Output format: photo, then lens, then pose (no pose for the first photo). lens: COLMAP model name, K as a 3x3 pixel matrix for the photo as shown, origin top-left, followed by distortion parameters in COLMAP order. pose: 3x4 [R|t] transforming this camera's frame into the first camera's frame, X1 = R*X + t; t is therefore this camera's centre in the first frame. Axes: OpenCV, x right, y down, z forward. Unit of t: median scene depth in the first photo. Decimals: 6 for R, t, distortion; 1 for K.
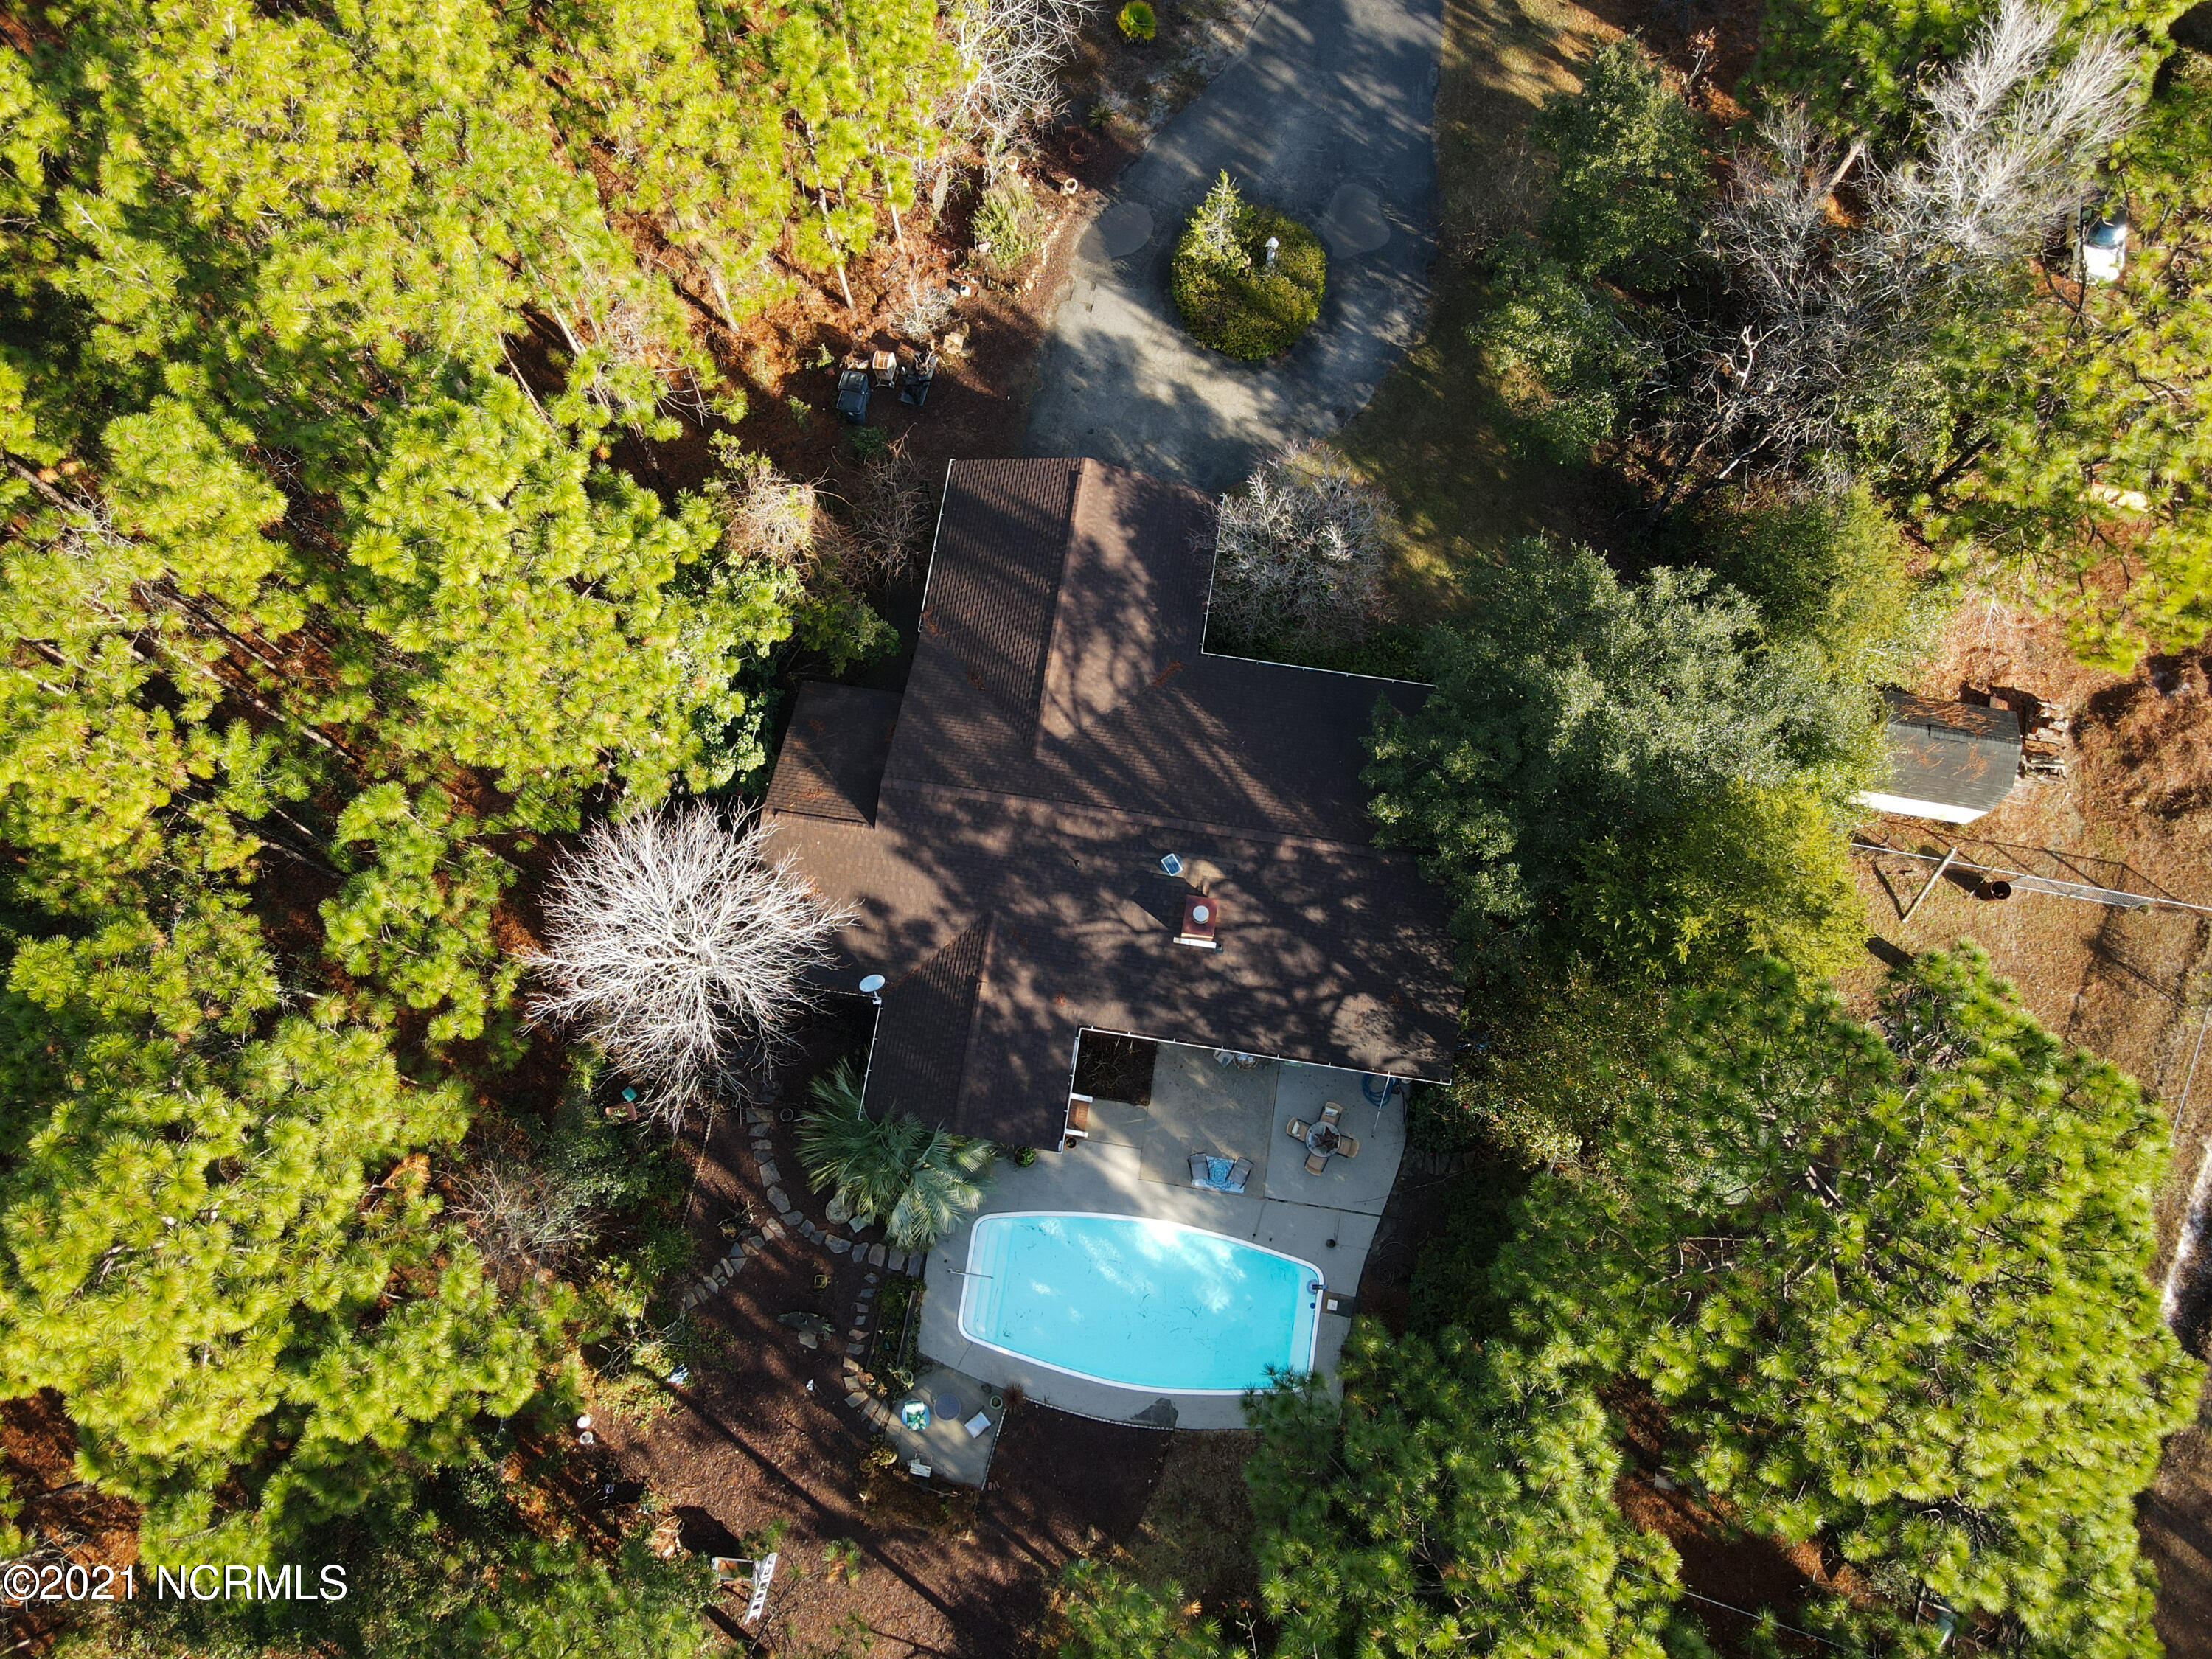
lens RADIAL K [[1575.4, 0, 1104.6], [0, 1575.4, 825.9], [0, 0, 1]] dist [-0.001308, 0.019464]
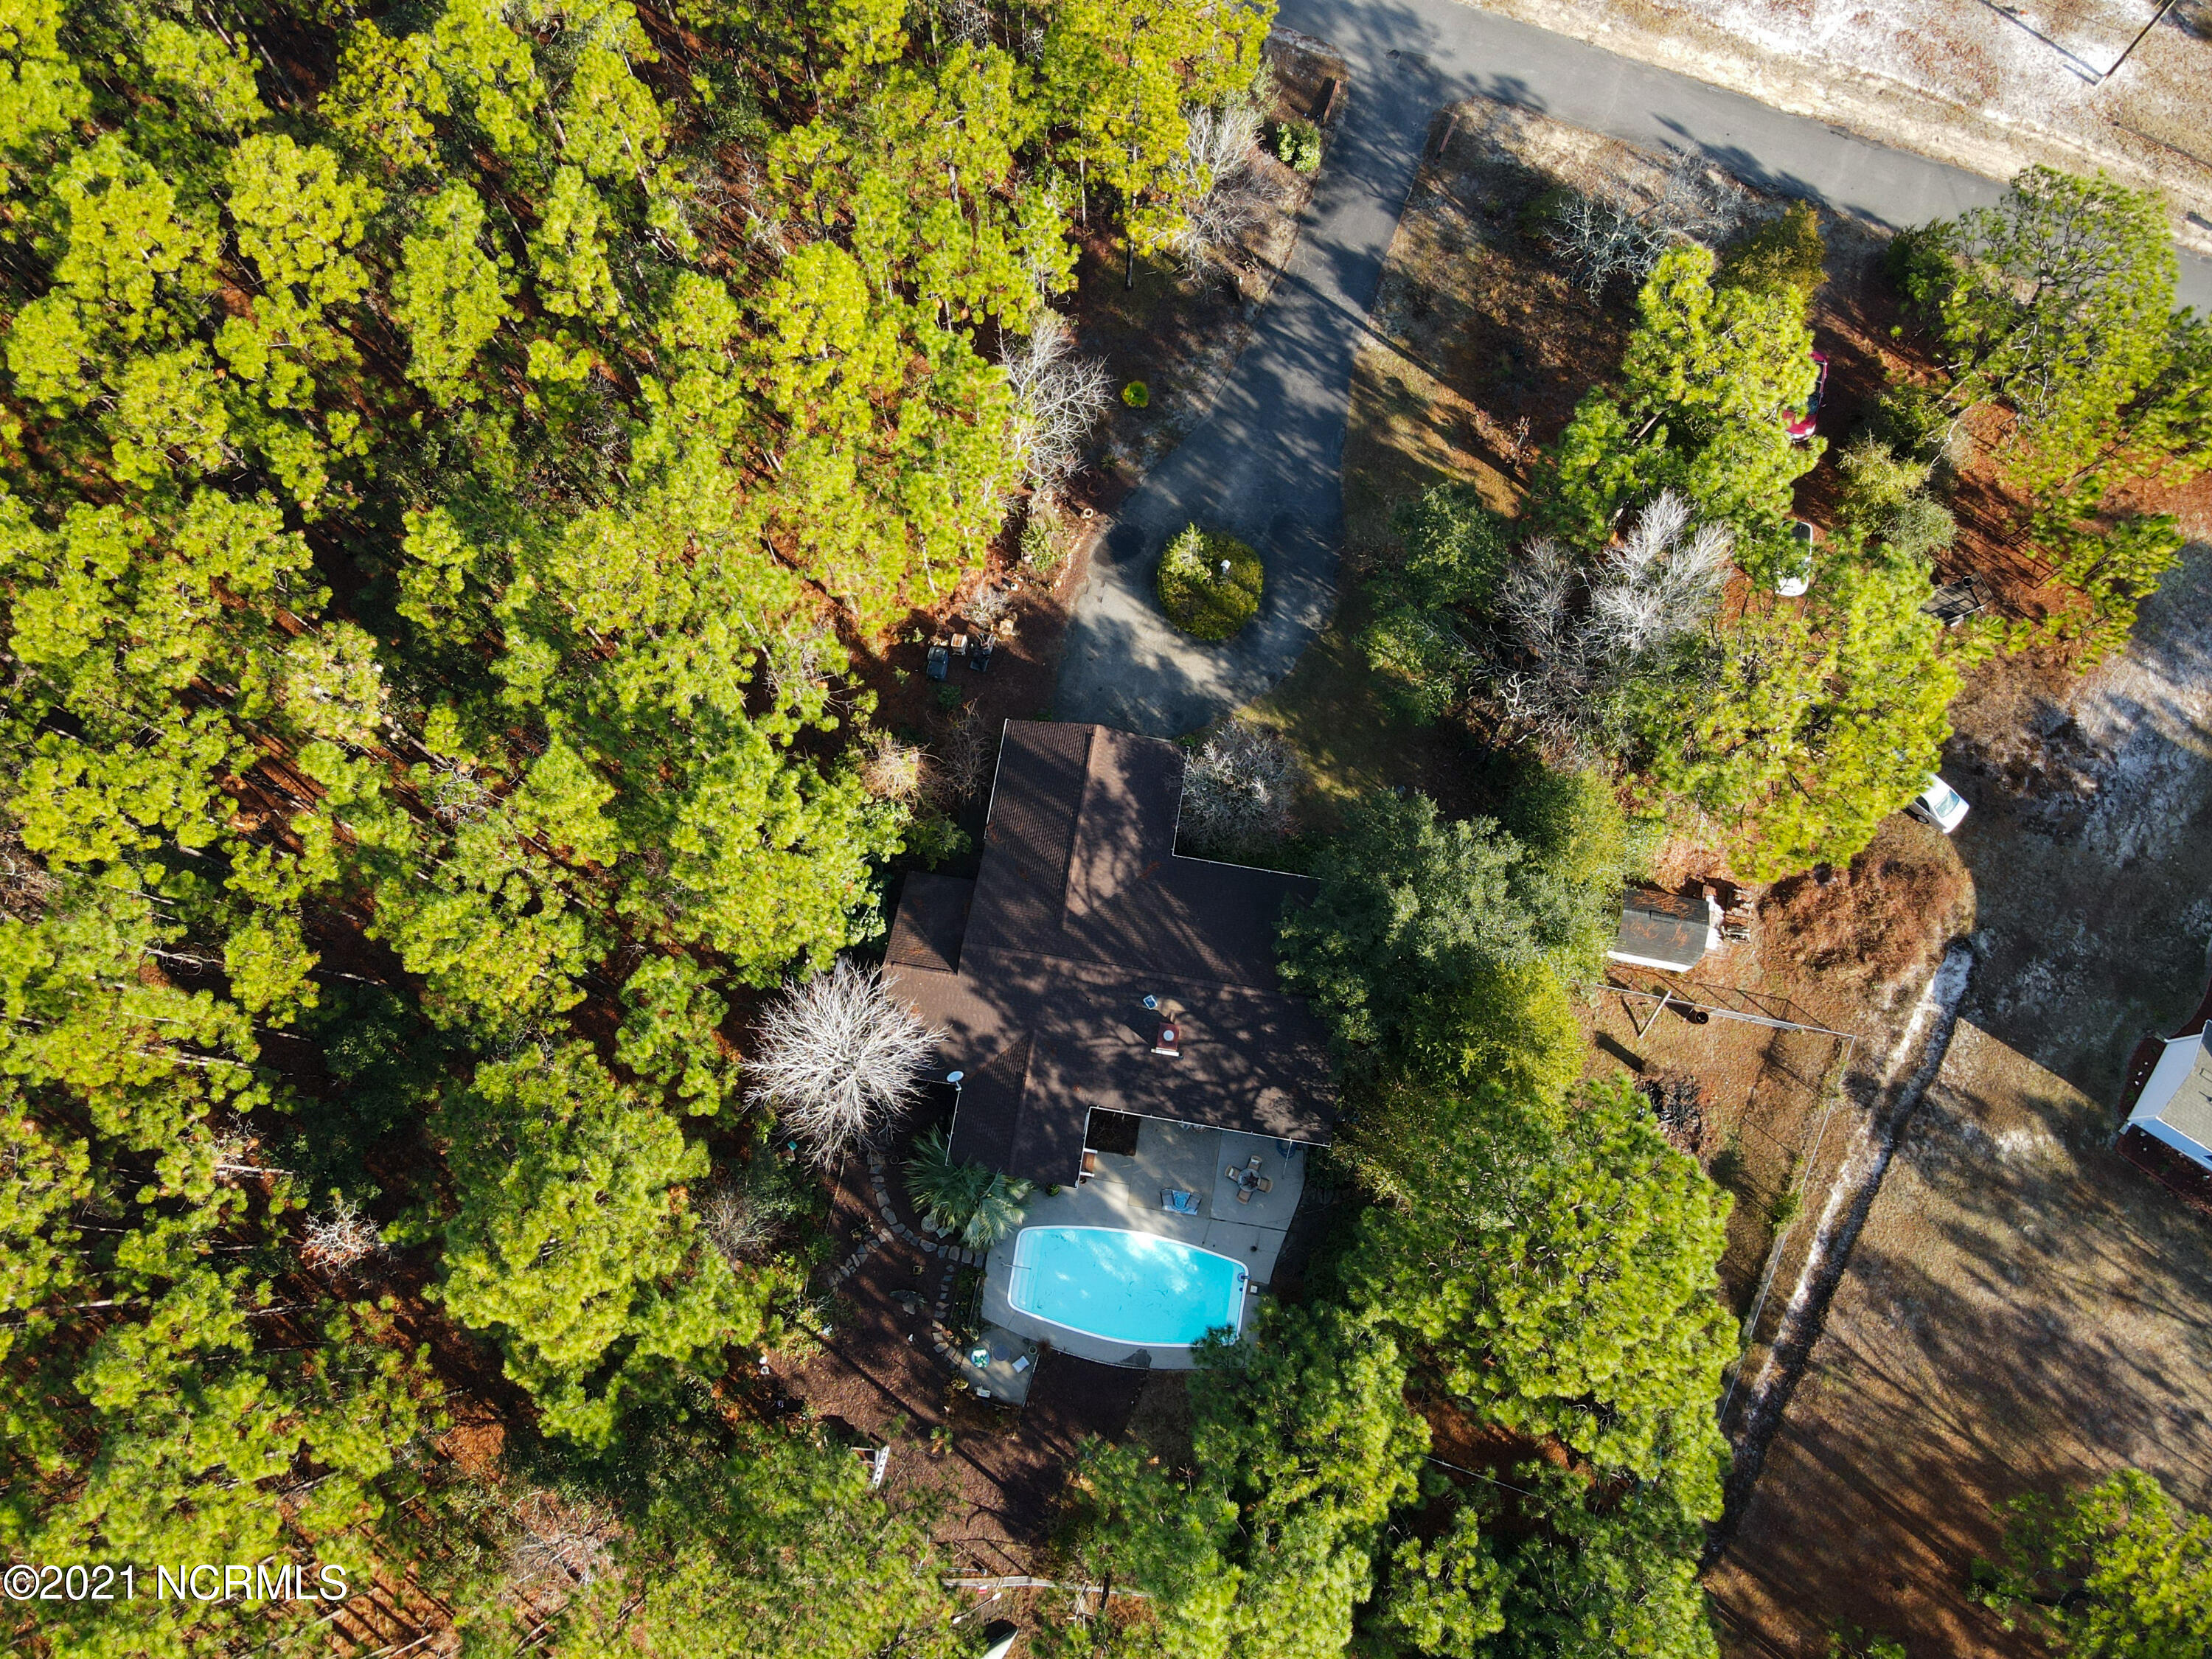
lens RADIAL K [[1575.4, 0, 1102.6], [0, 1575.4, 828.6], [0, 0, 1]] dist [-0.001308, 0.019464]
pose [[0.999946, 0.009248, -0.004759, 0.001505], [-0.009262, 0.999953, -0.002797, -0.143269], [0.004732, 0.002841, 0.999985, -0.554789]]
